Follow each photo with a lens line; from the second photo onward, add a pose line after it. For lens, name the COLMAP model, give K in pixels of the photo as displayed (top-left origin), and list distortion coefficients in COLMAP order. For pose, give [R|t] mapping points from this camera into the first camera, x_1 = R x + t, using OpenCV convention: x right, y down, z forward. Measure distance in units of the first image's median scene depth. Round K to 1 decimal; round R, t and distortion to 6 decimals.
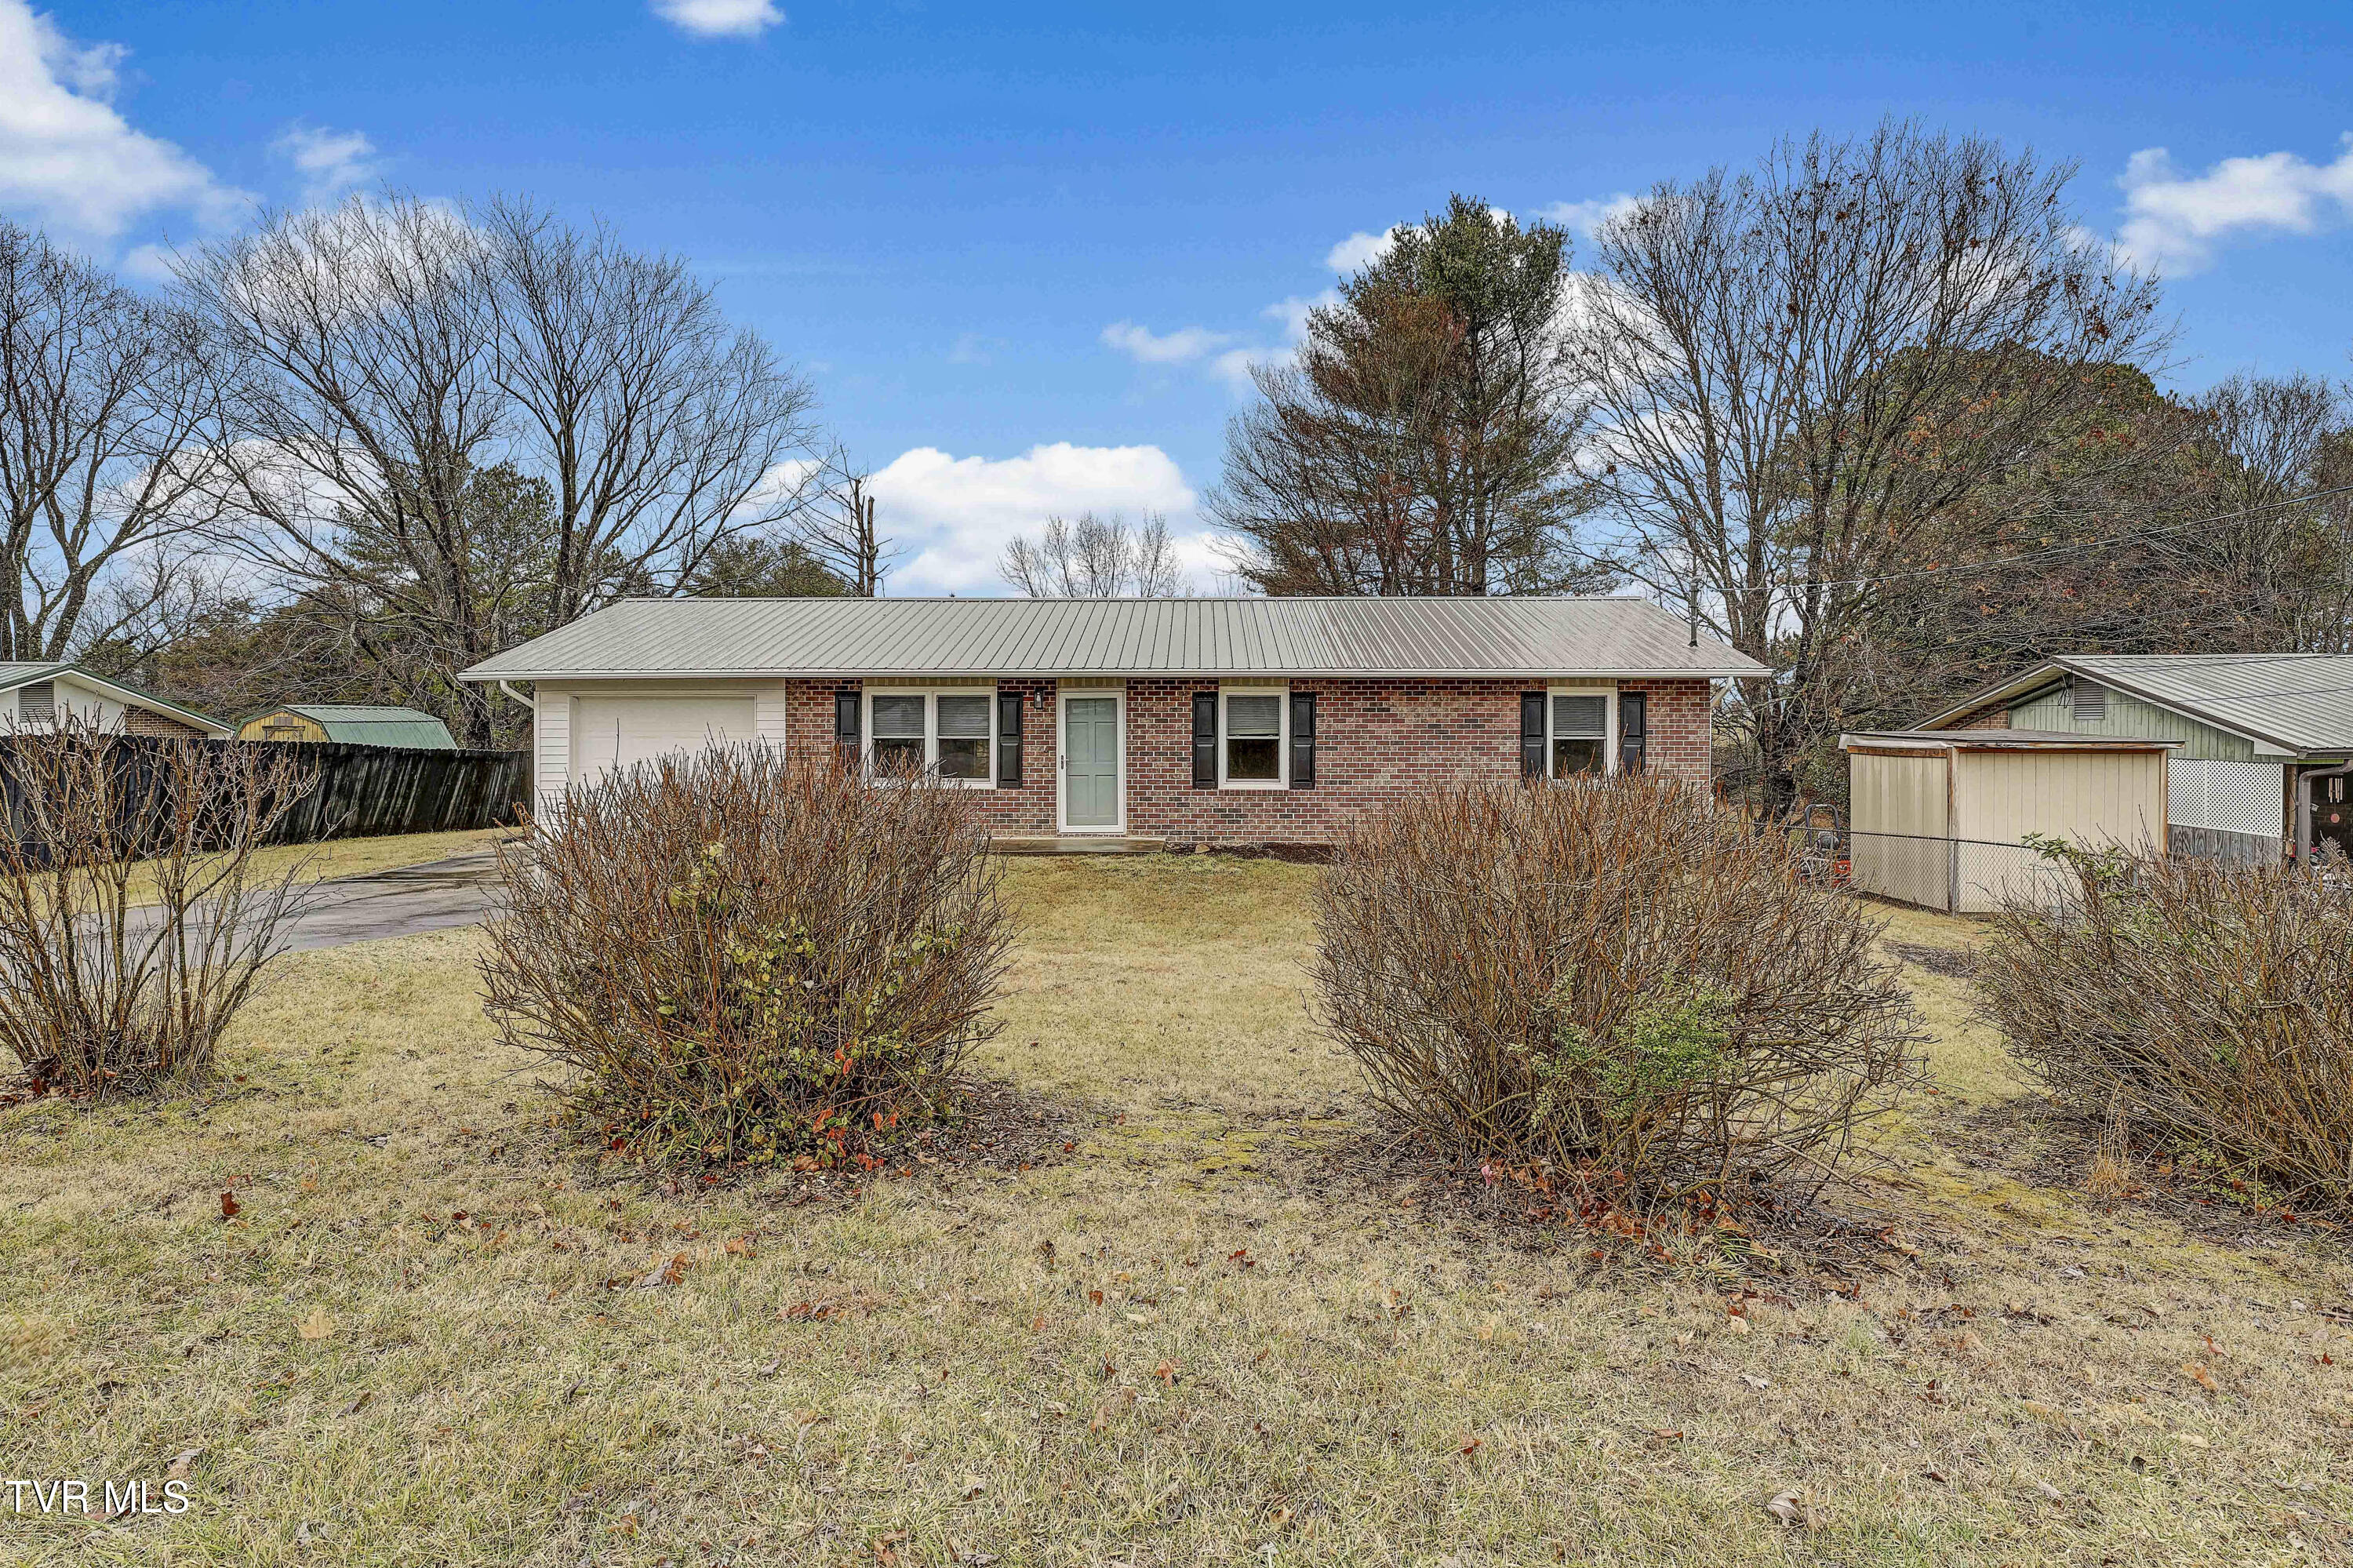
lens RADIAL K [[1088.5, 0, 1175.2], [0, 1088.5, 770.3], [0, 0, 1]] dist [0.010159, -0.000162]
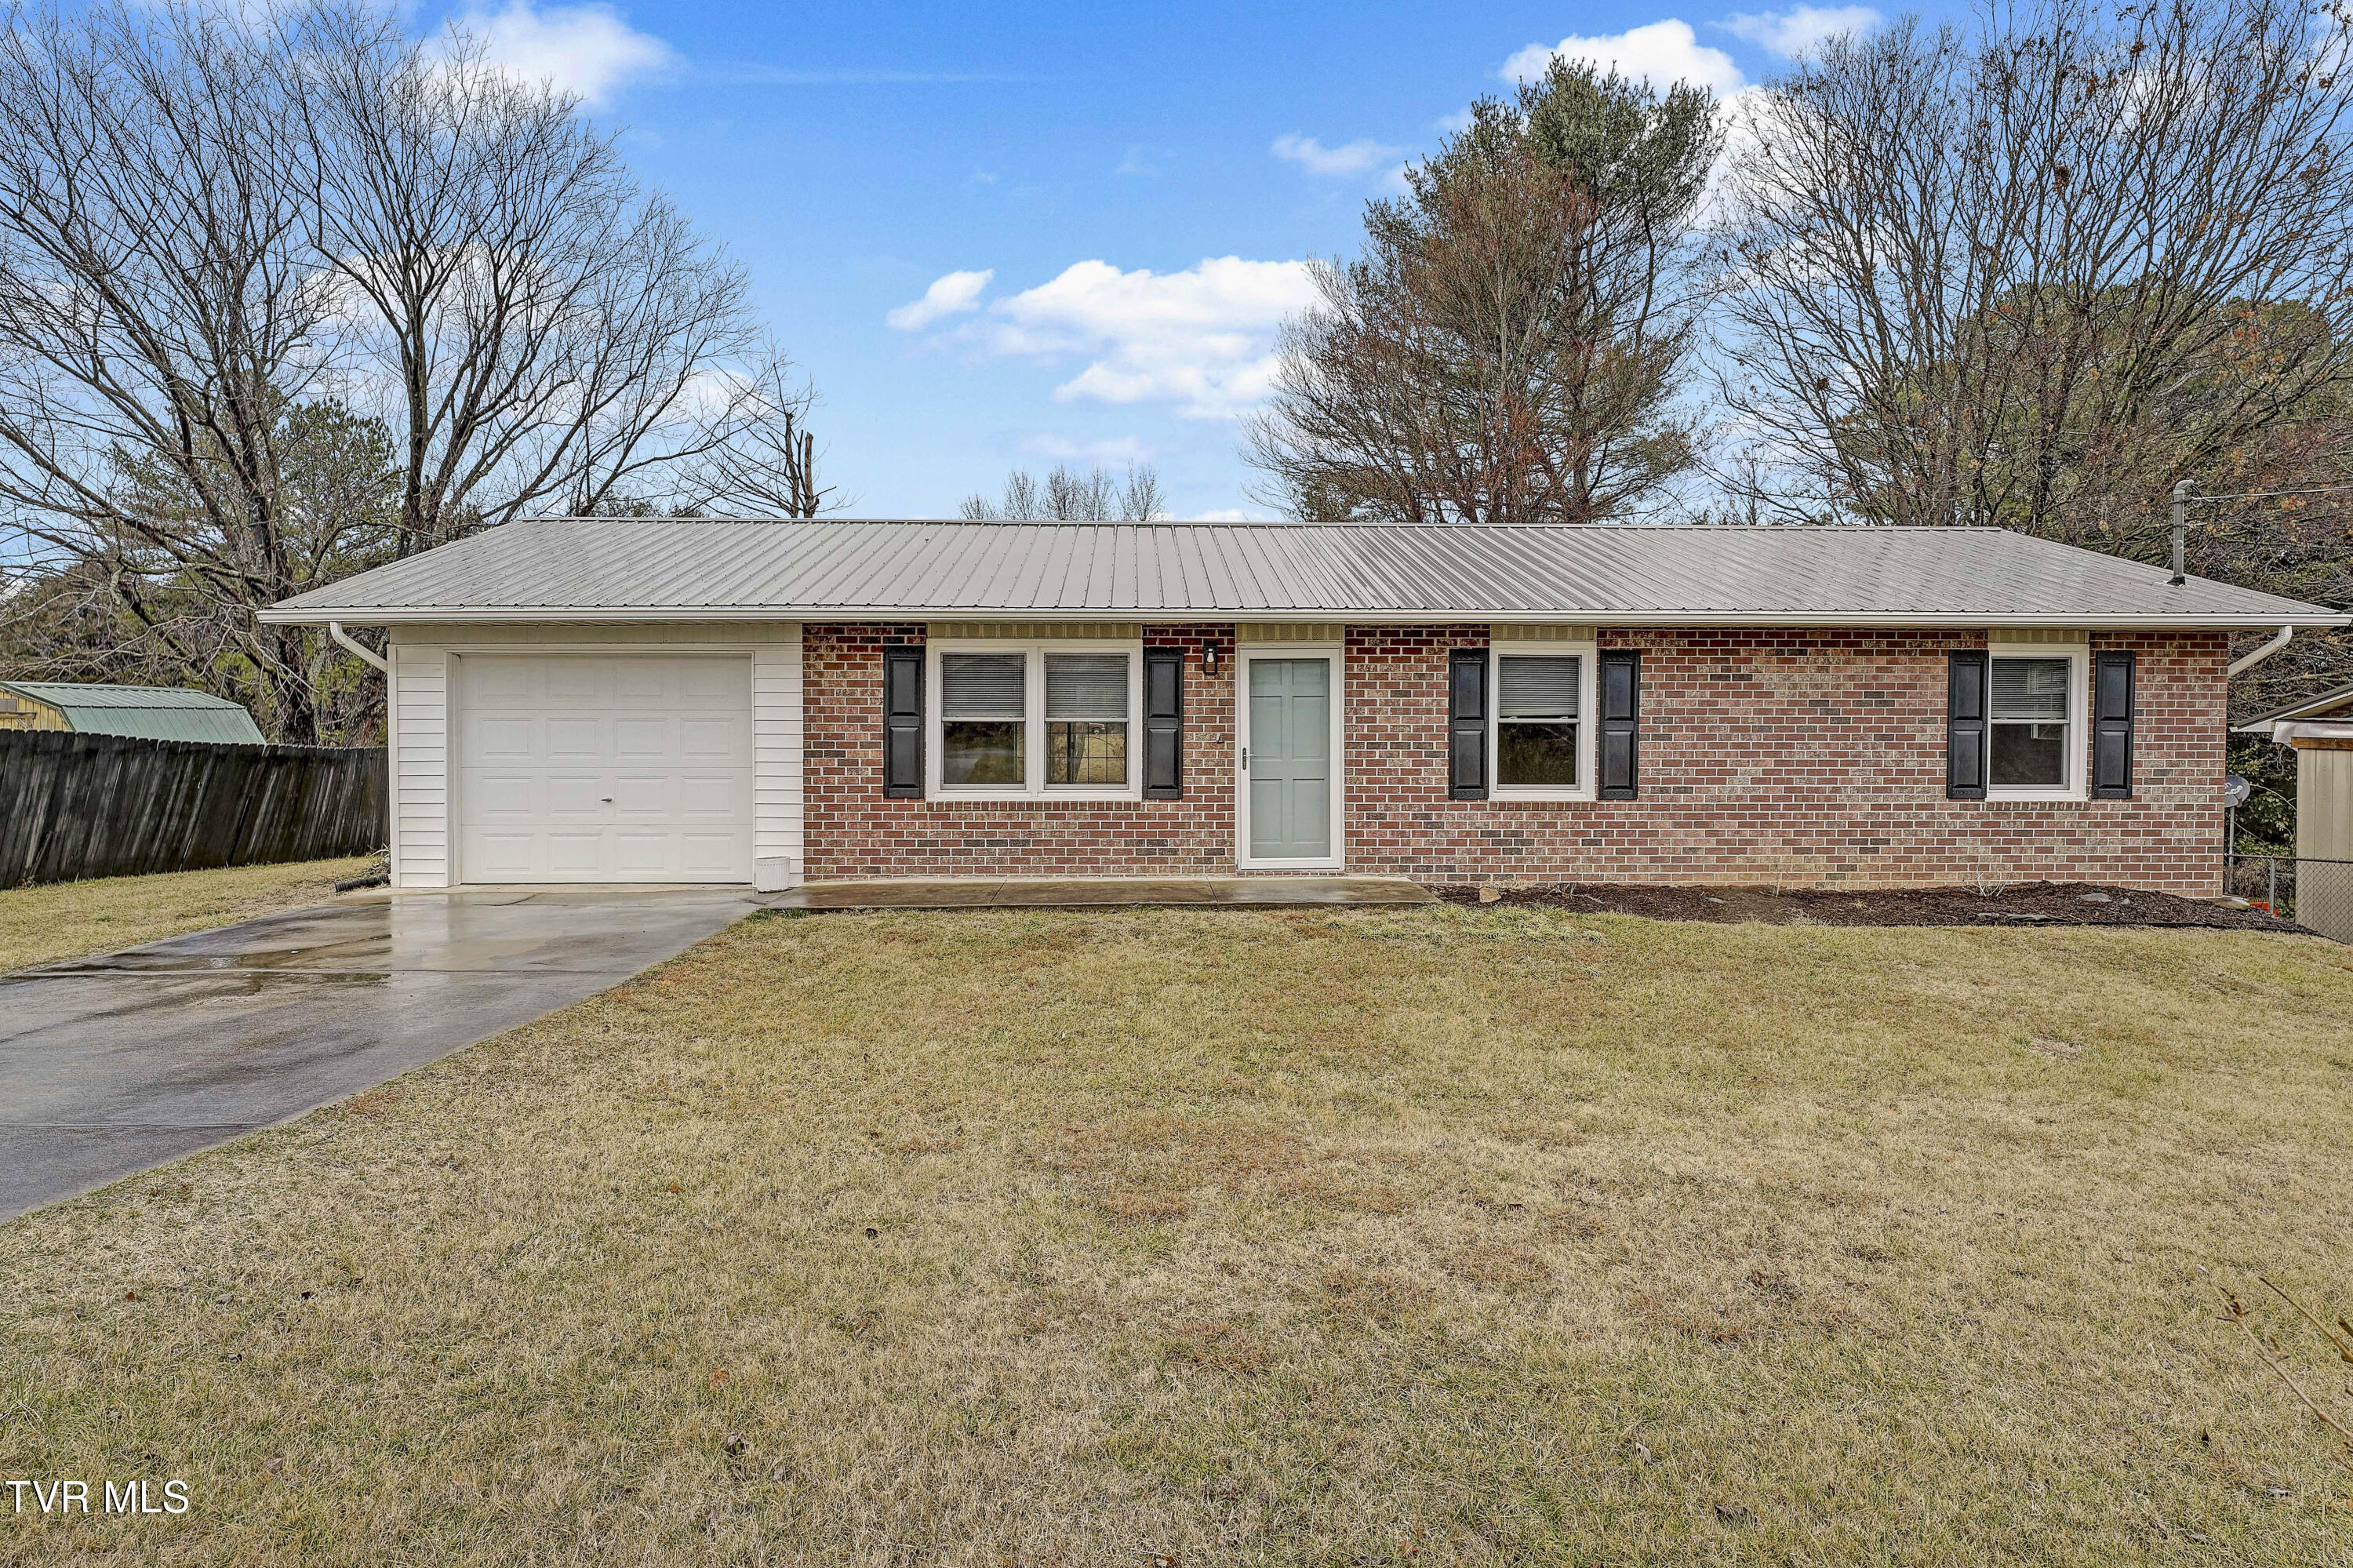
lens RADIAL K [[1232.5, 0, 1178.6], [0, 1232.5, 801.0], [0, 0, 1]] dist [0.007617, 0.000026]
pose [[0.998804, -0.001914, 0.048856, -0.148316], [0.001137, 0.999872, 0.015933, 0.004773], [-0.048881, -0.015859, 0.998679, 0.237262]]
